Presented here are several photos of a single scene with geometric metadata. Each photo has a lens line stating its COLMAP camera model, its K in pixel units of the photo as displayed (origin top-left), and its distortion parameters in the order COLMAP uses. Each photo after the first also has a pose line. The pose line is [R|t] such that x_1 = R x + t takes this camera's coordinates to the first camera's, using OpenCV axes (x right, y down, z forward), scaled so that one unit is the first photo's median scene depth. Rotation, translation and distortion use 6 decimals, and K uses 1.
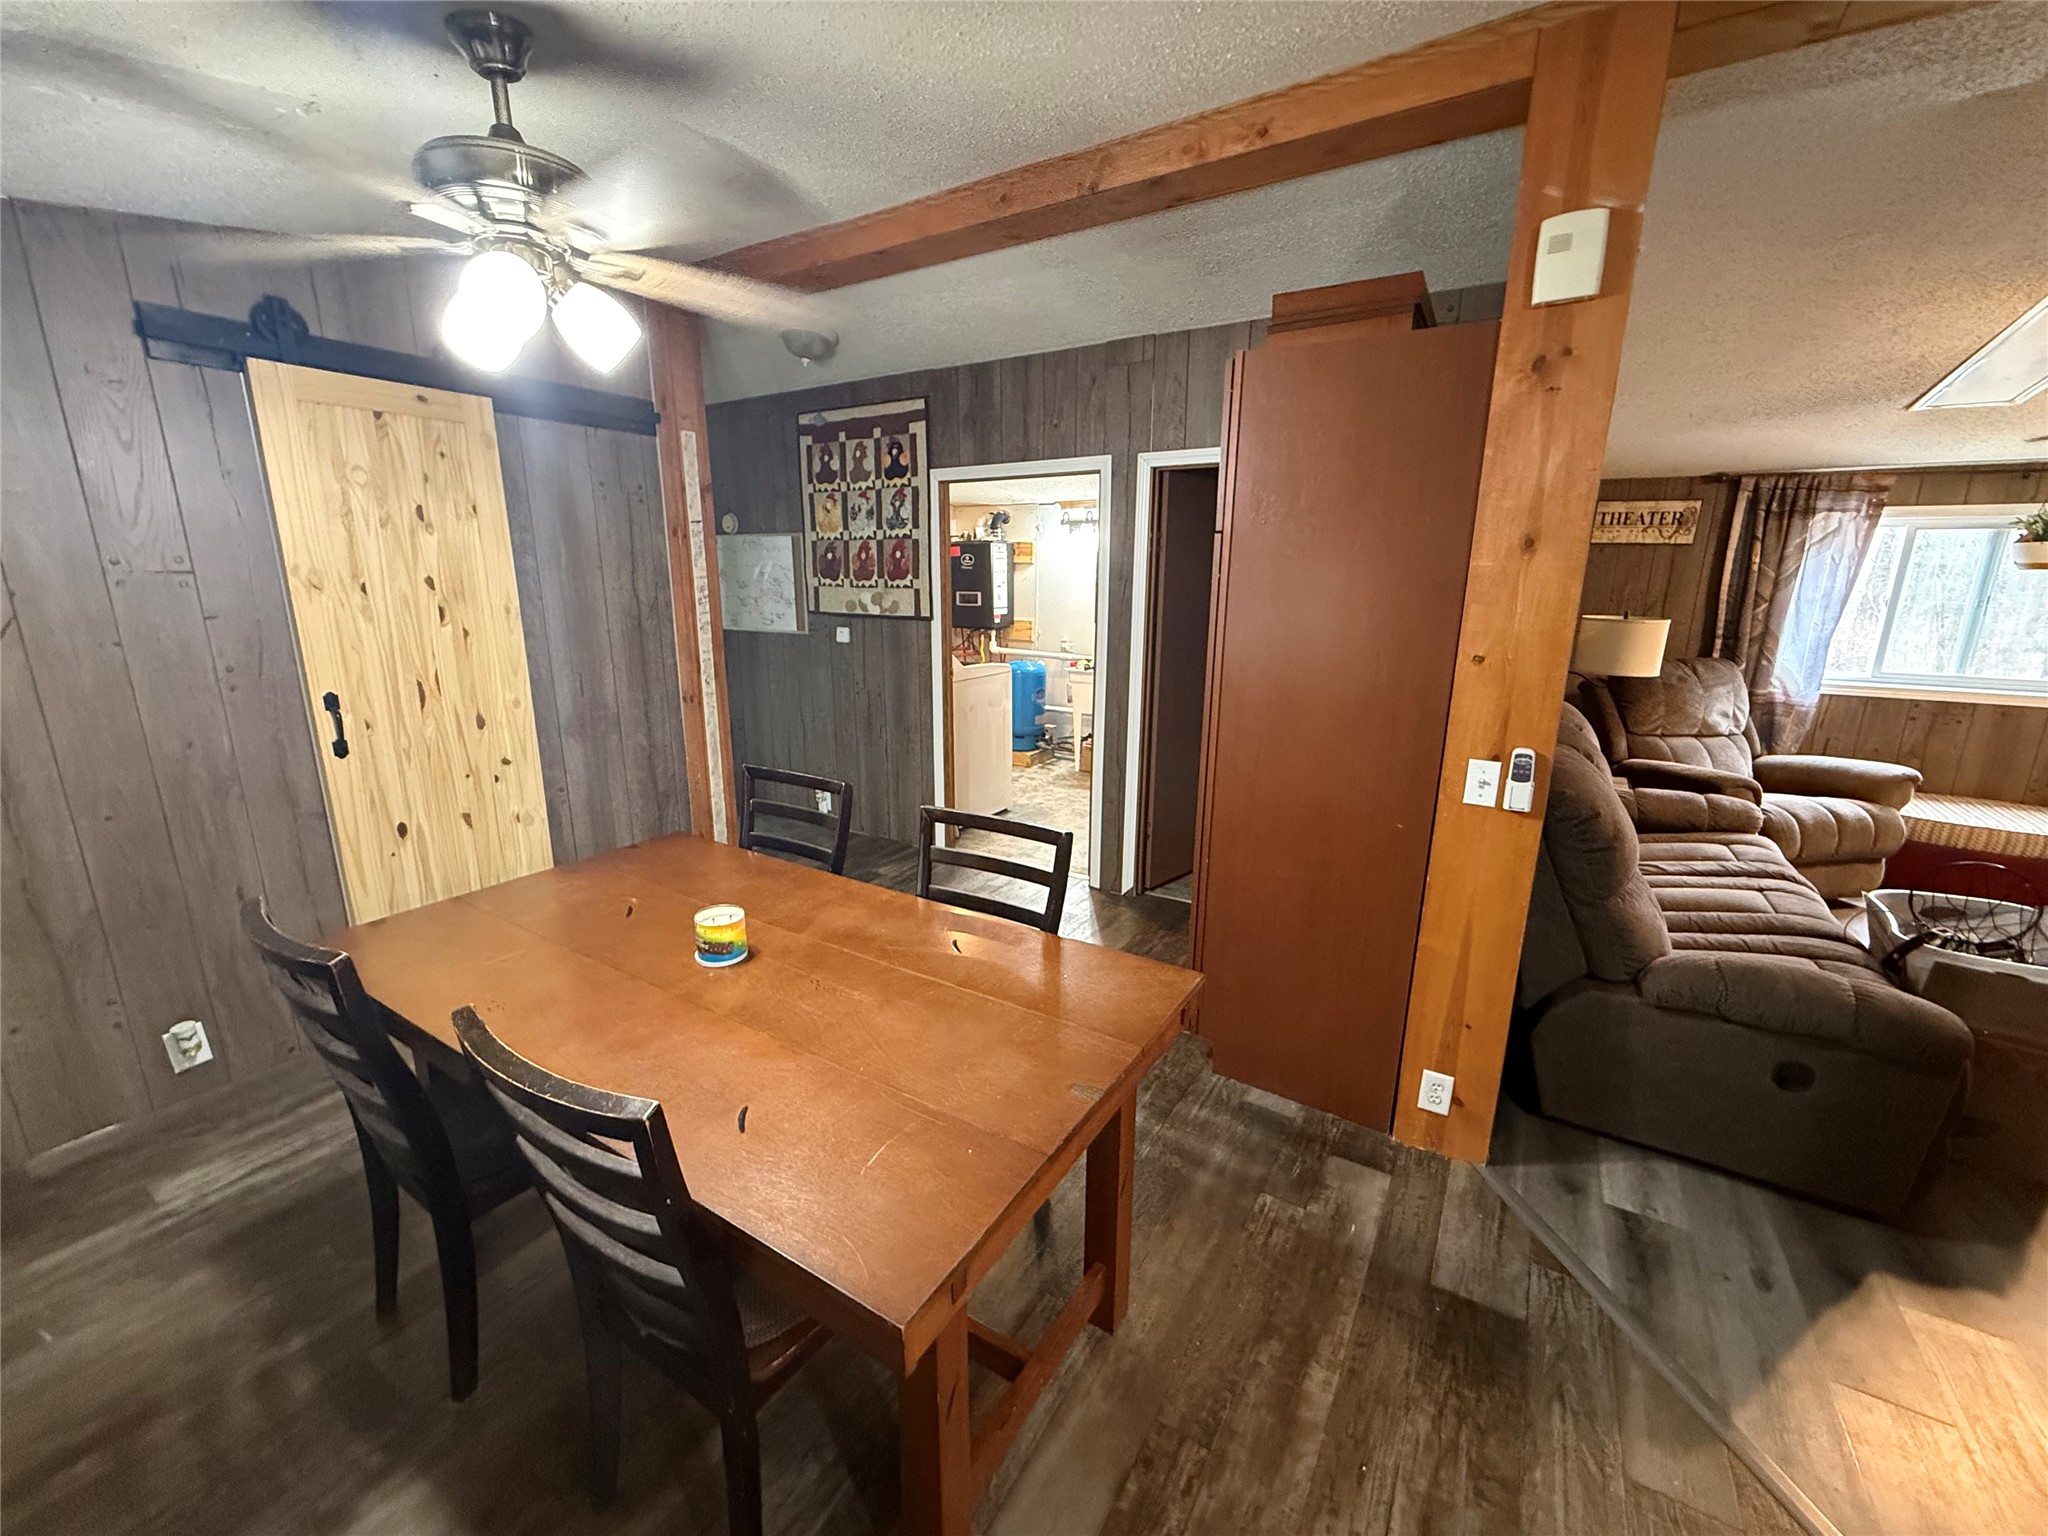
lens RADIAL K [[815.4, 0, 1019.0], [0, 815.4, 768.2], [0, 0, 1]] dist [-0.001359, -0.000081]
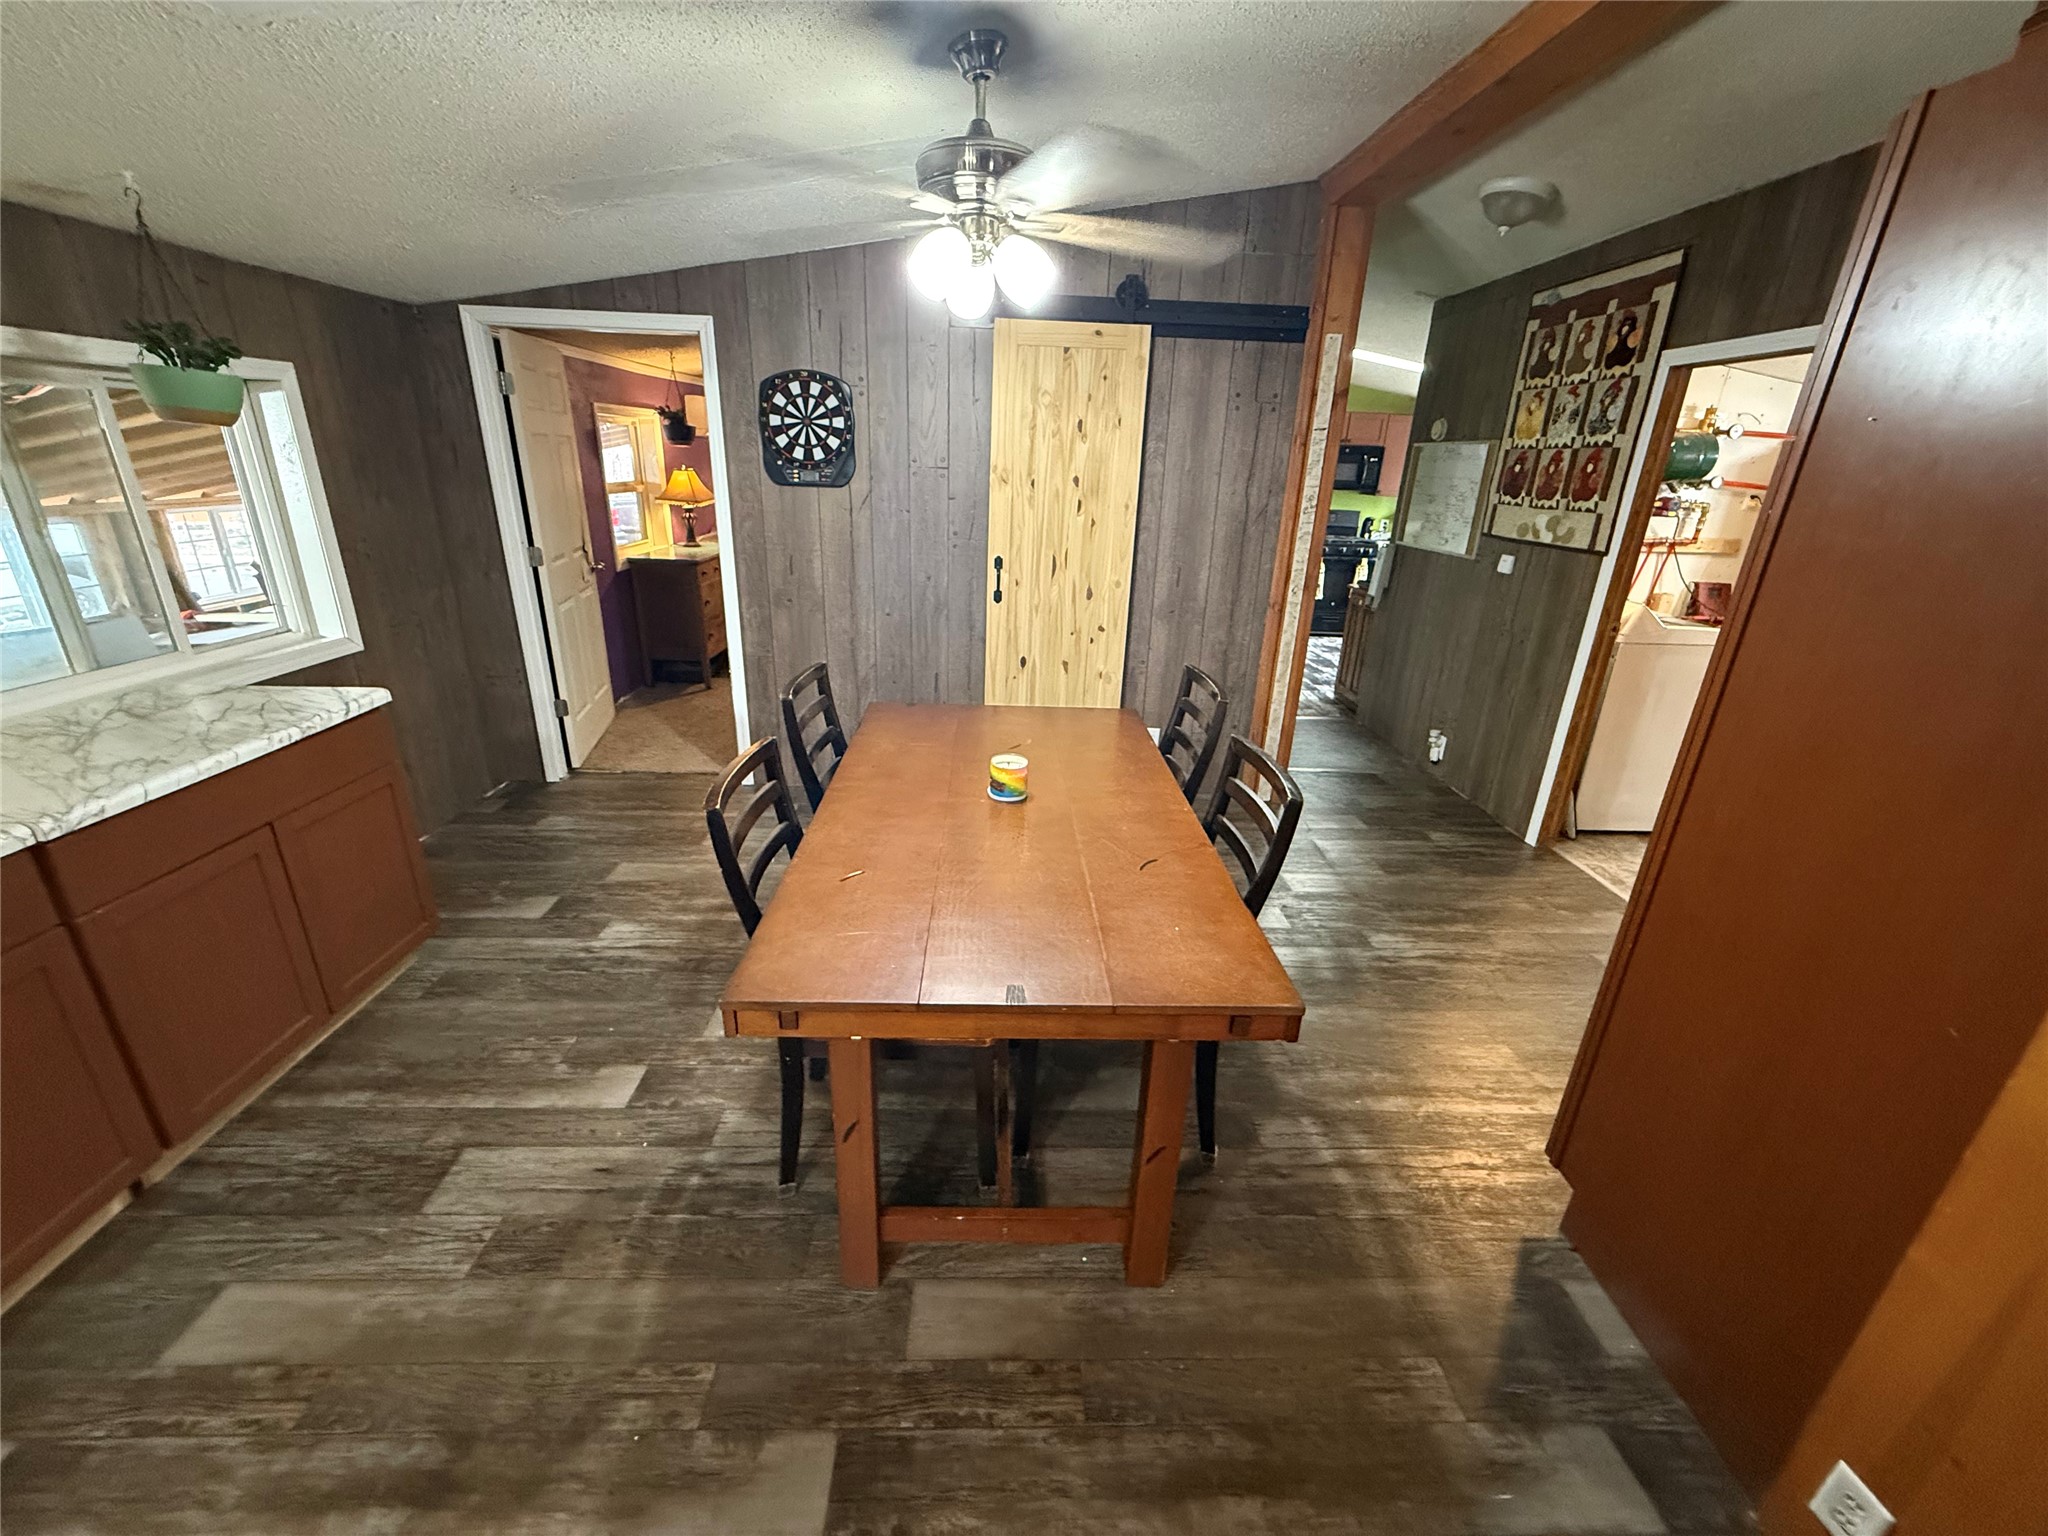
lens RADIAL K [[815.4, 0, 1018.8], [0, 815.4, 767.5], [0, 0, 1]] dist [-0.001359, -0.000081]
pose [[0.557048, 0.307103, -0.771612, 0.242429], [-0.226204, 0.950093, 0.214836, -0.032951], [0.799080, 0.054867, 0.598716, 0.107774]]
